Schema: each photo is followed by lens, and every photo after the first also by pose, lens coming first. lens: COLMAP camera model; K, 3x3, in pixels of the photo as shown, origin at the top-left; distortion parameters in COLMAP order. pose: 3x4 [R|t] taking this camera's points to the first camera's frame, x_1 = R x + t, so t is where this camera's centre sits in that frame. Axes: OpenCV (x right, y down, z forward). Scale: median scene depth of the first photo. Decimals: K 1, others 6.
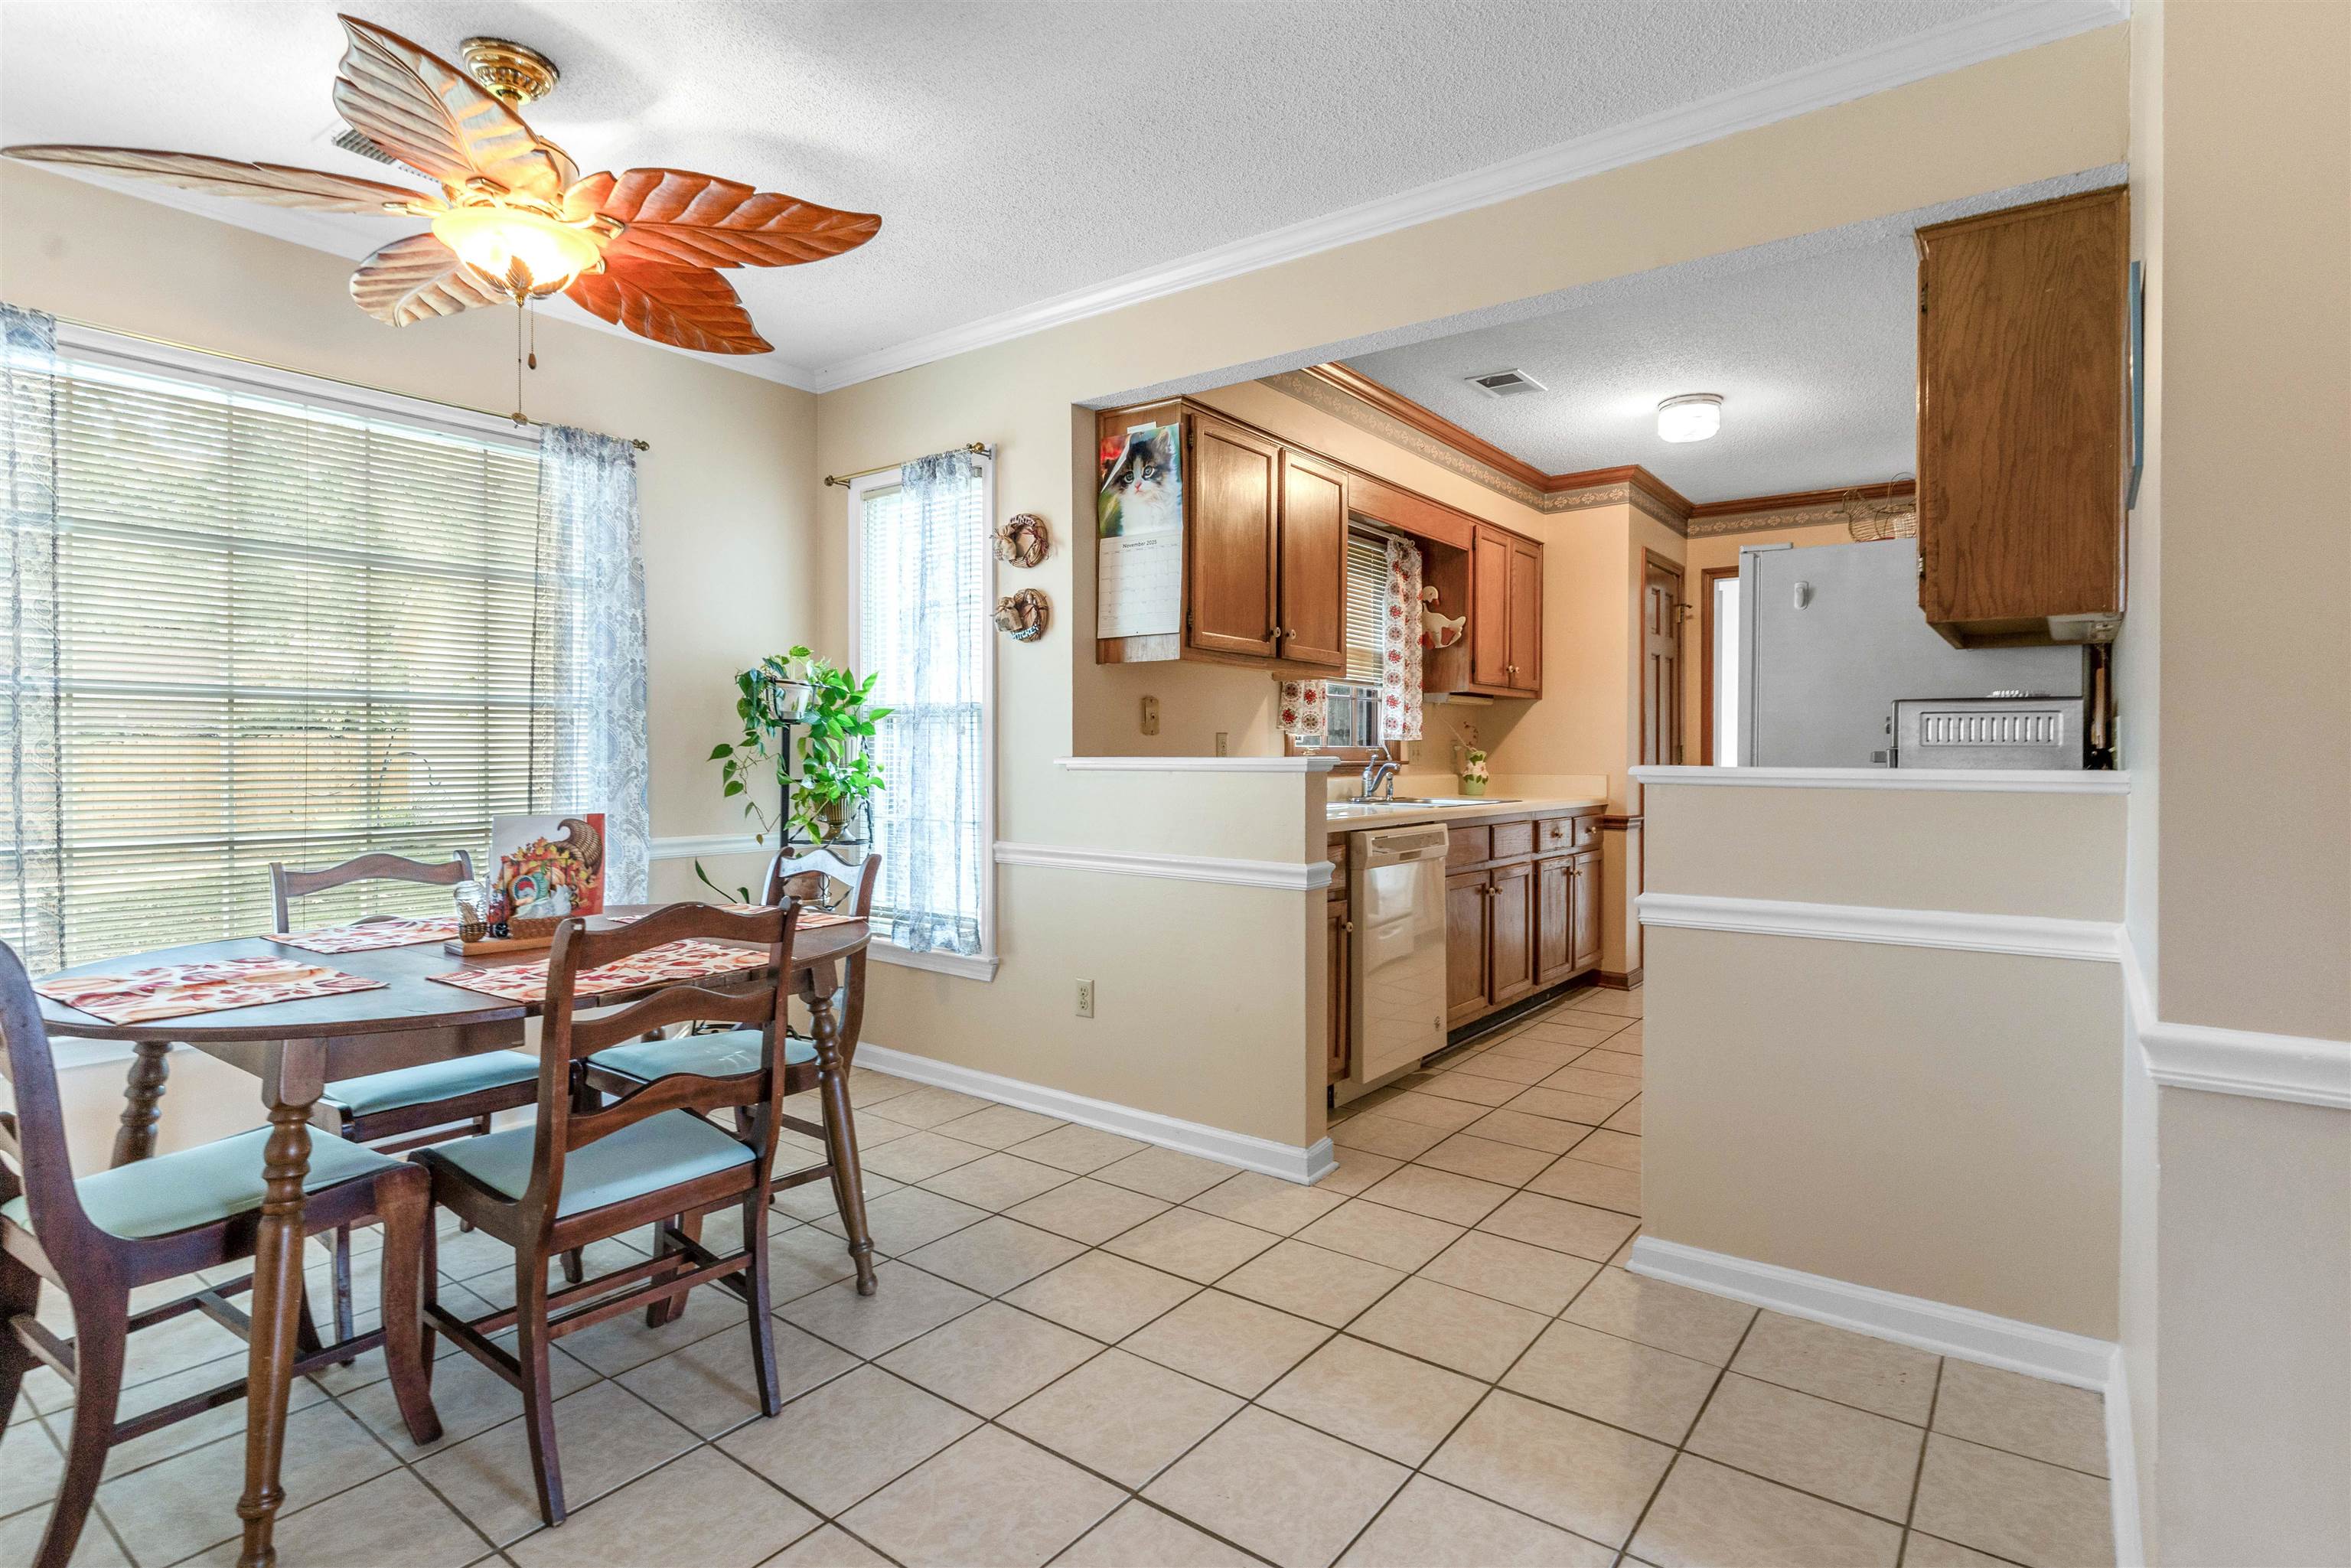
lens RADIAL K [[1156.7, 0, 1160.9], [0, 1156.7, 760.1], [0, 0, 1]] dist [0.000318, 0.000223]
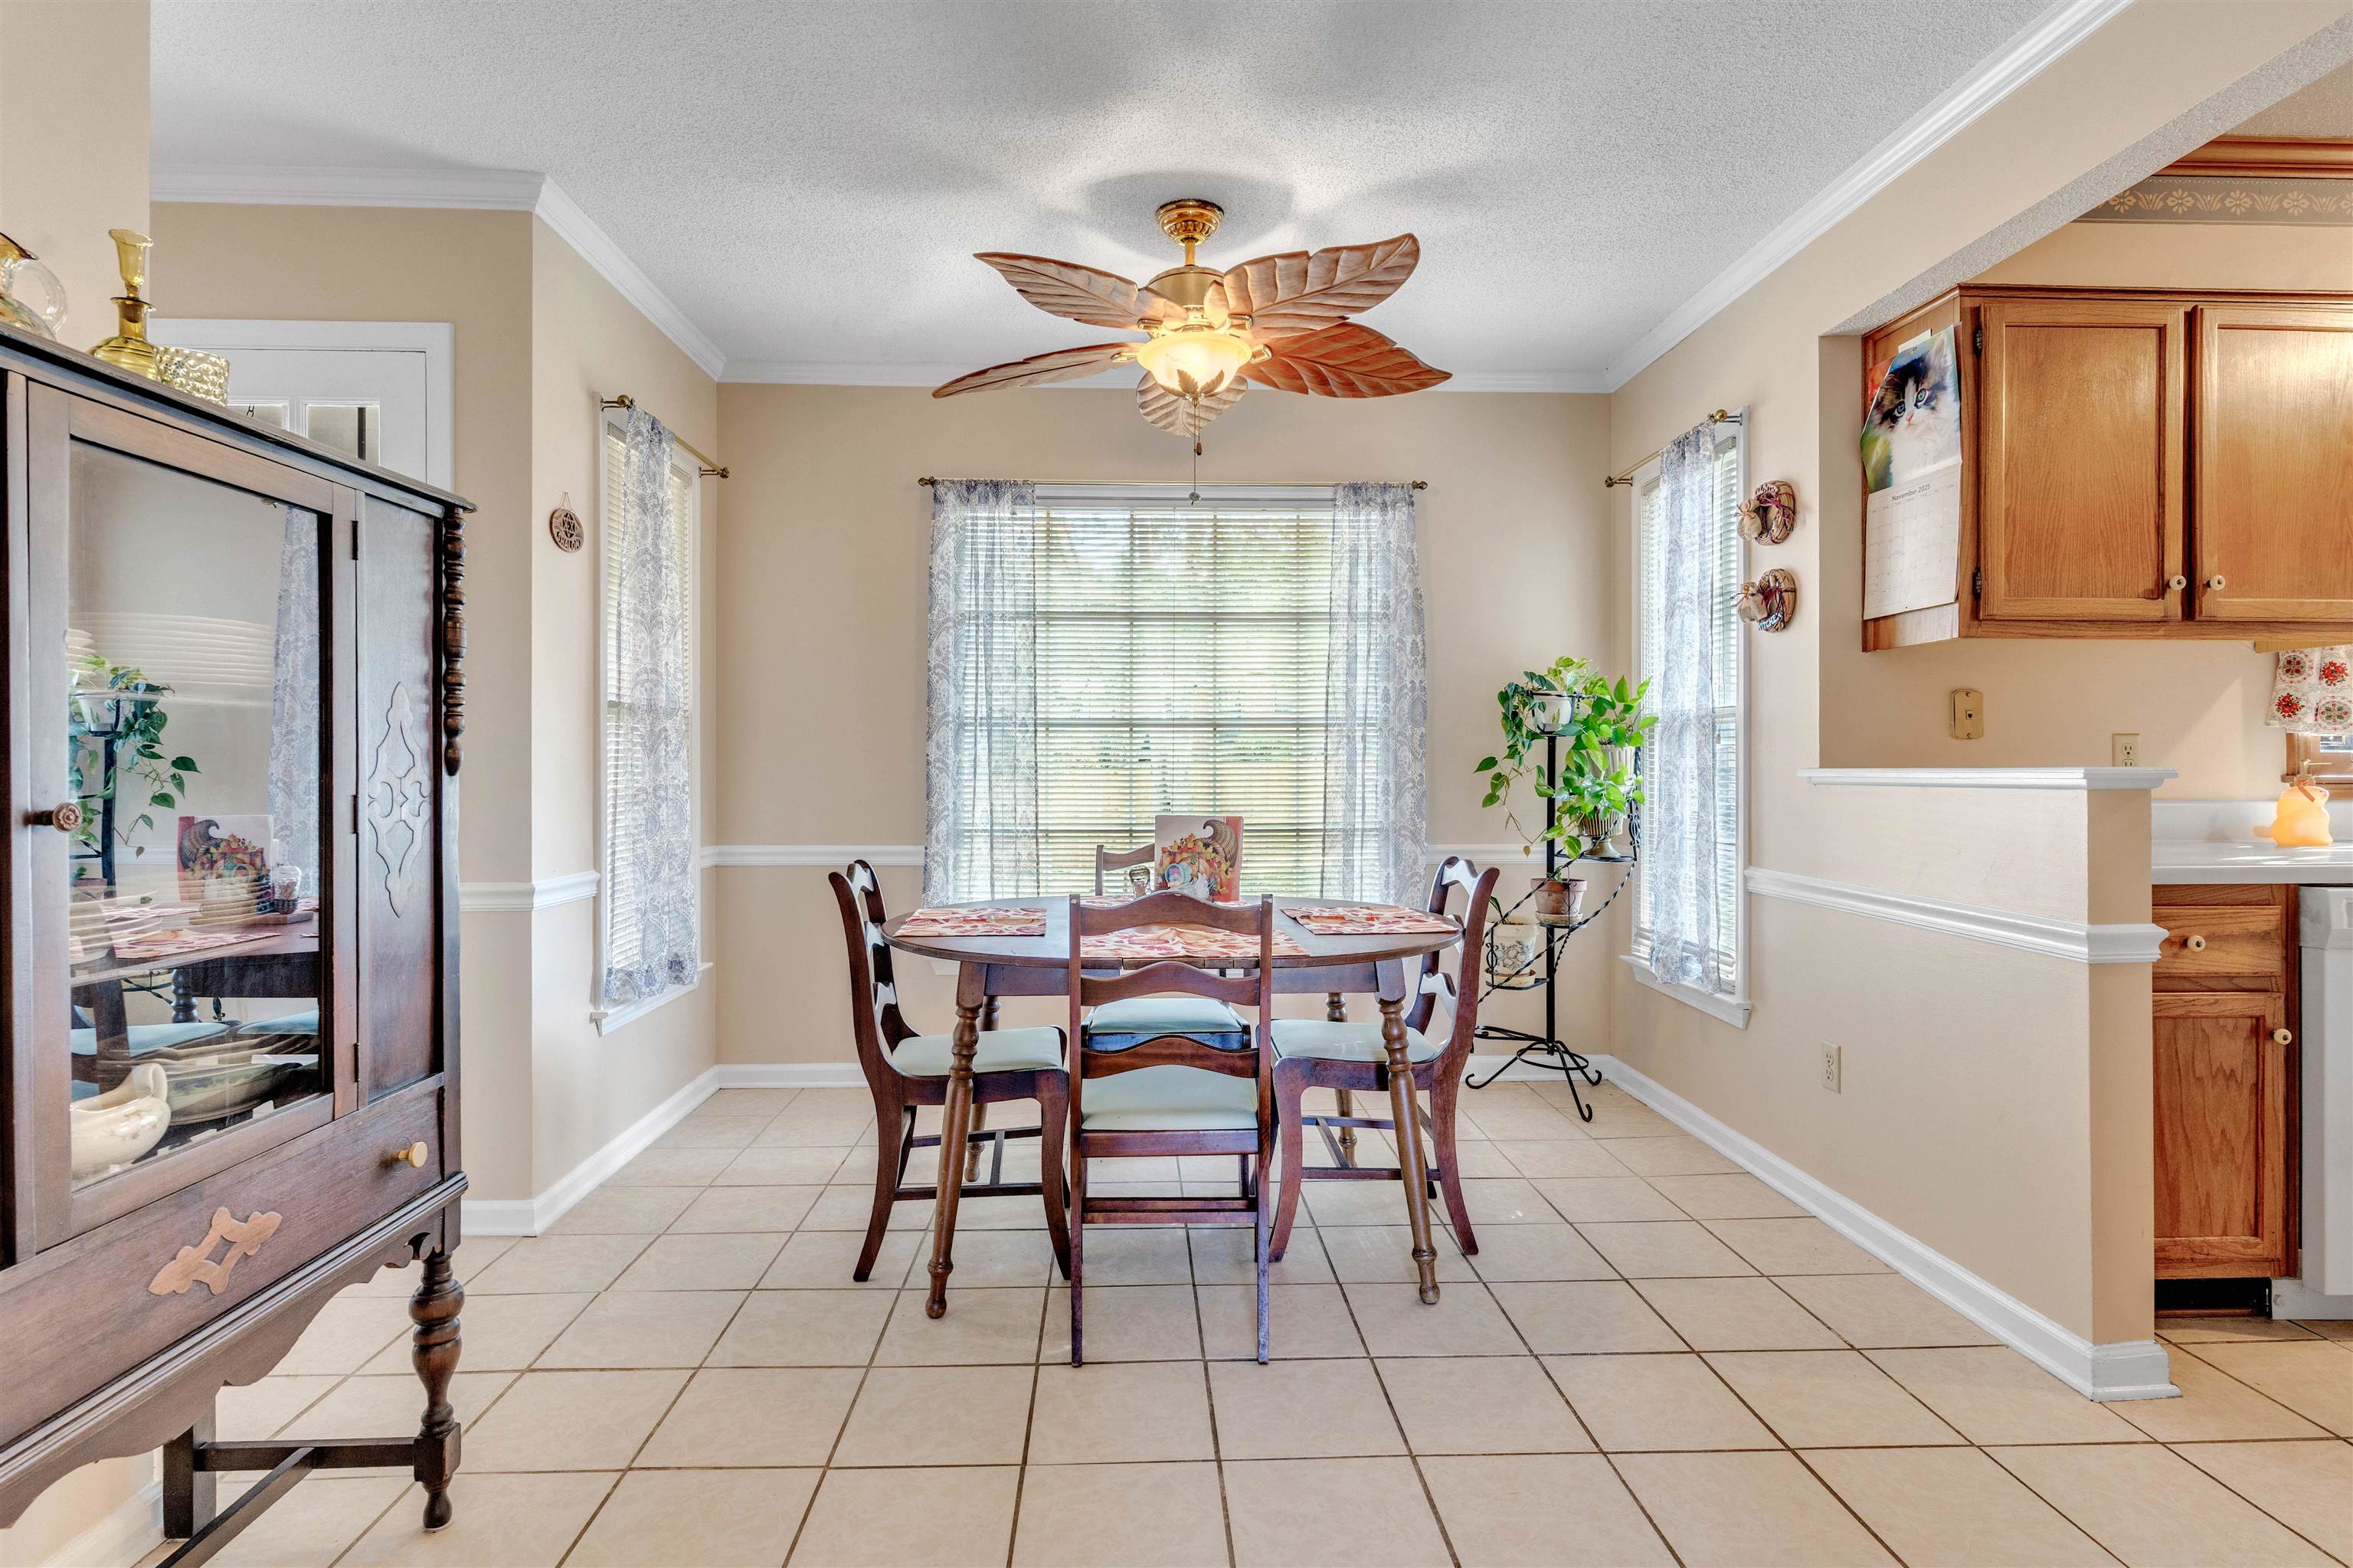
lens RADIAL K [[1157.7, 0, 1169.9], [0, 1157.7, 769.4], [0, 0, 1]] dist [0.000318, 0.000223]
pose [[0.636668, -0.001344, -0.771137, 0.247708], [-0.001680, 0.999994, -0.003131, 0.001010], [0.771136, 0.003289, 0.636662, 0.119569]]
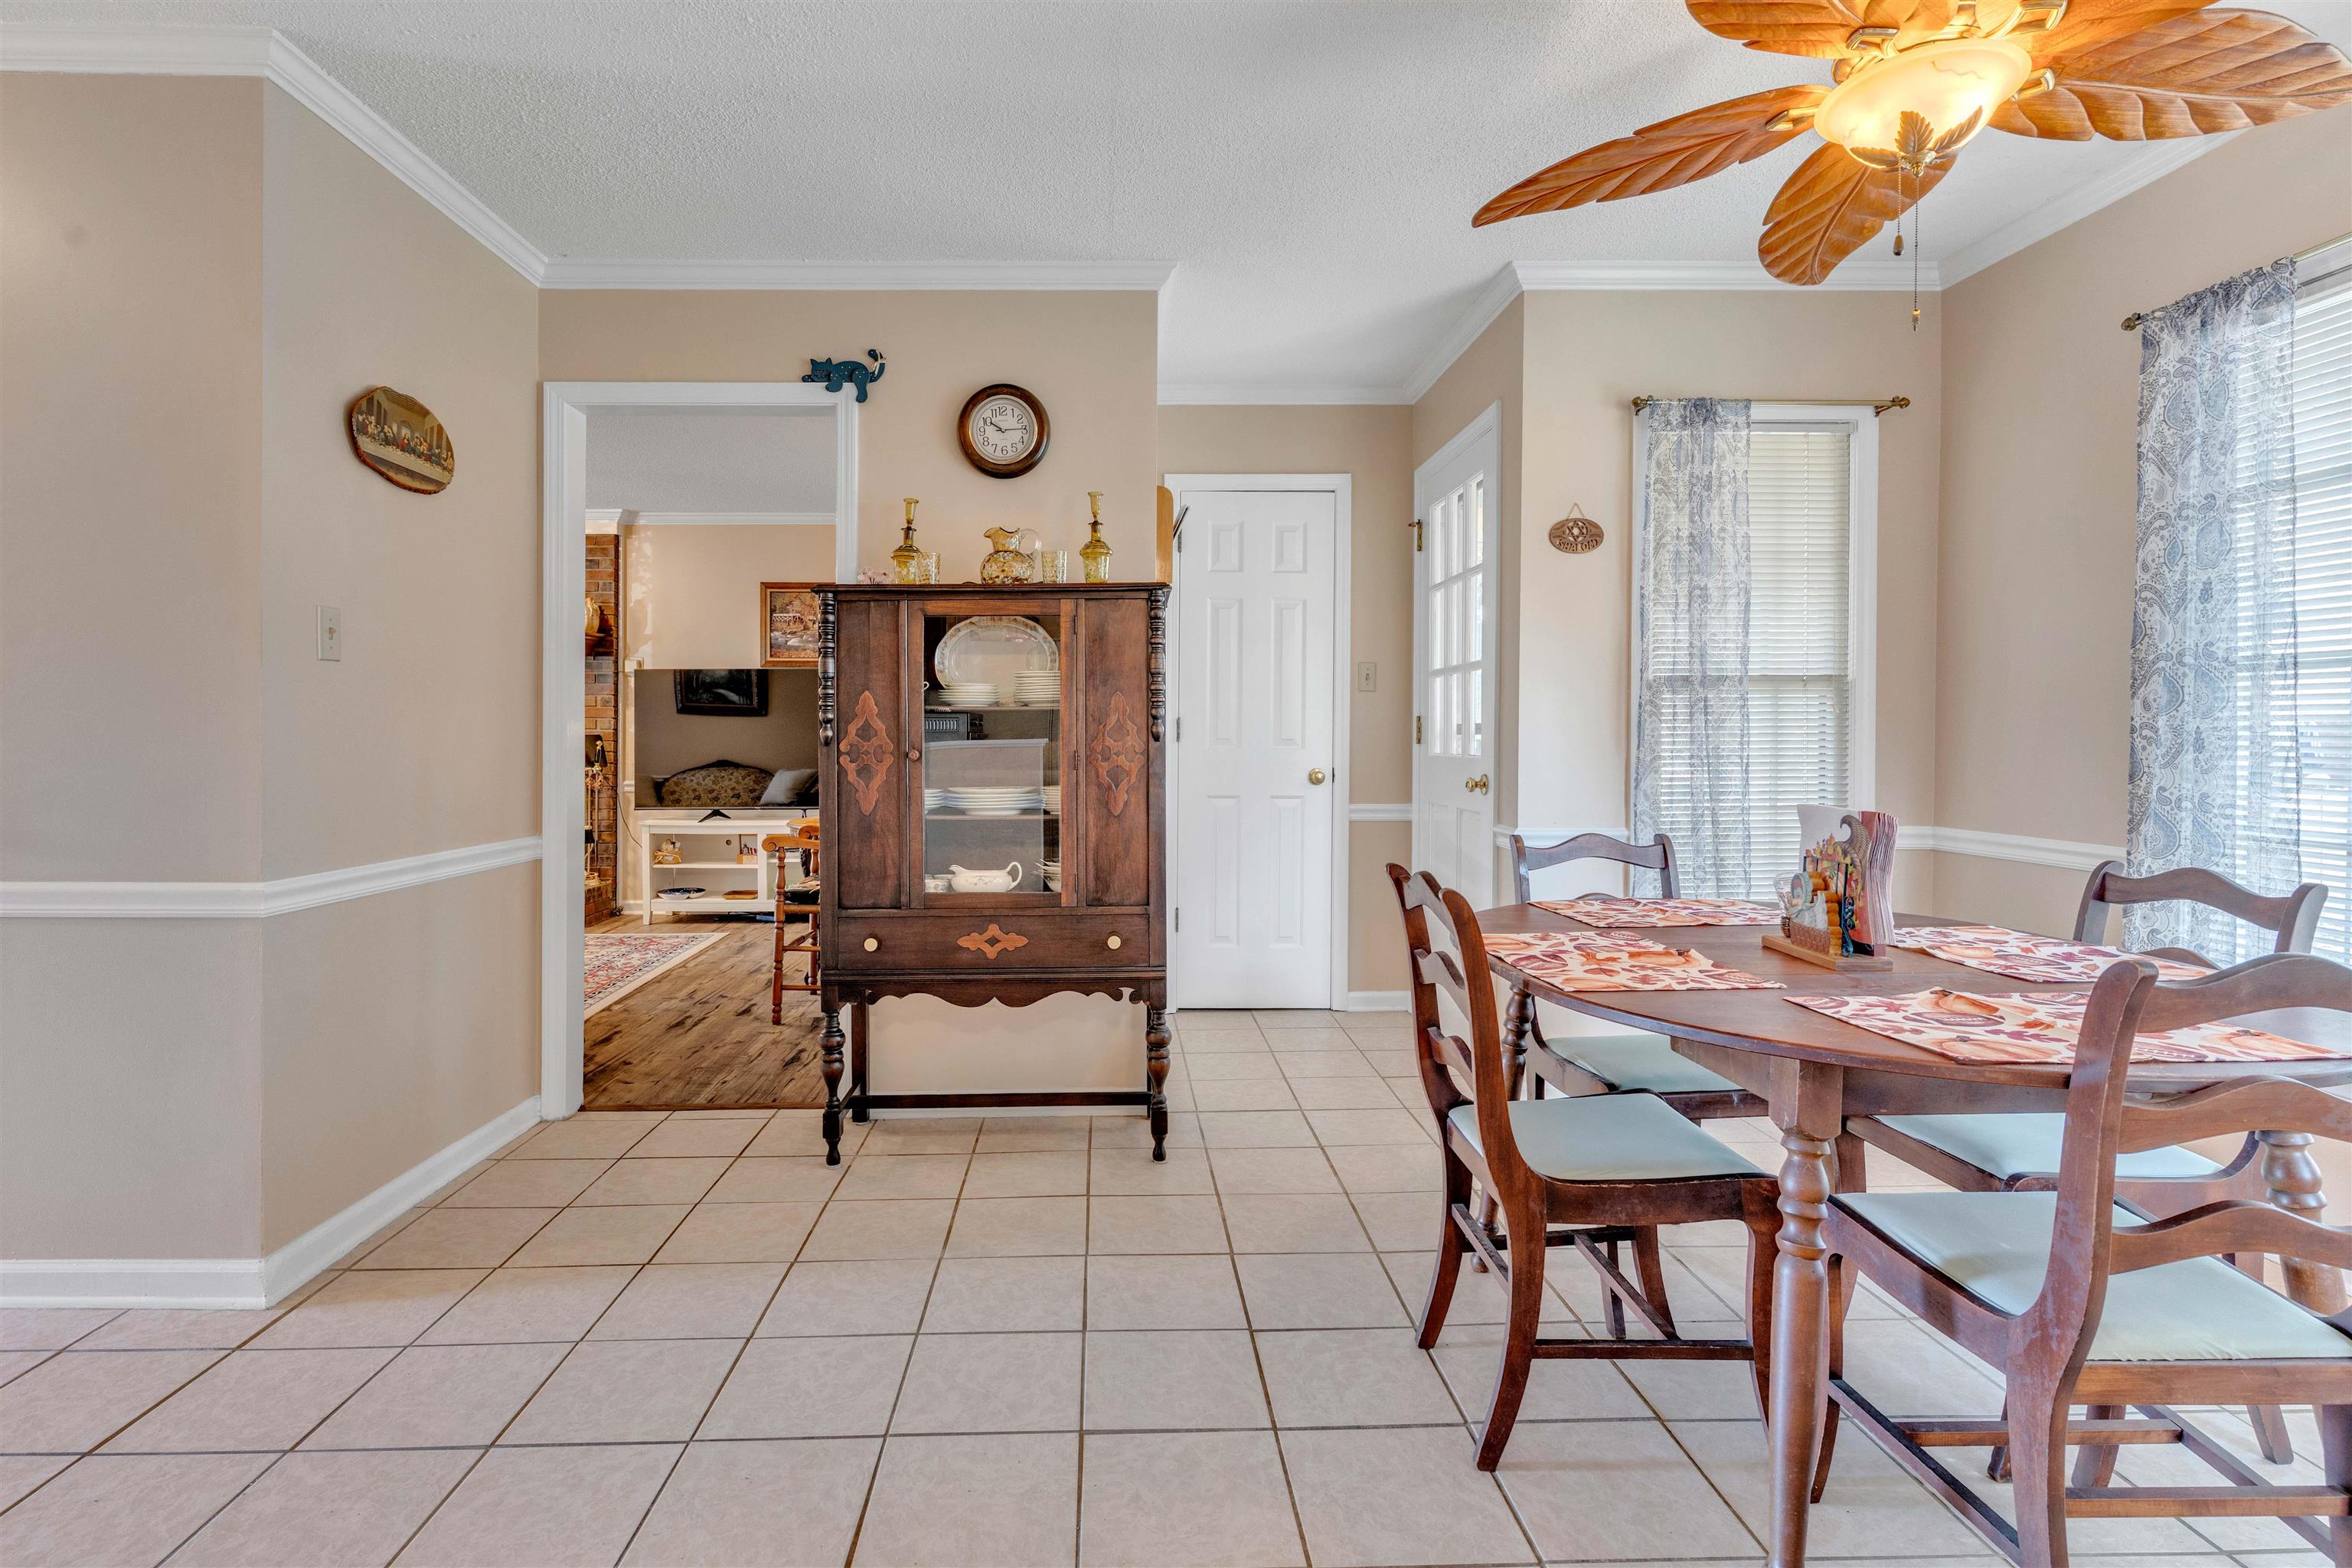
lens RADIAL K [[1157.2, 0, 1168.9], [0, 1157.2, 761.4], [0, 0, 1]] dist [0.000318, 0.000223]
pose [[-0.763579, 0.010981, -0.645621, 0.229769], [-0.004869, 0.999729, 0.022763, -0.001806], [0.645696, 0.020525, -0.763319, 0.815056]]
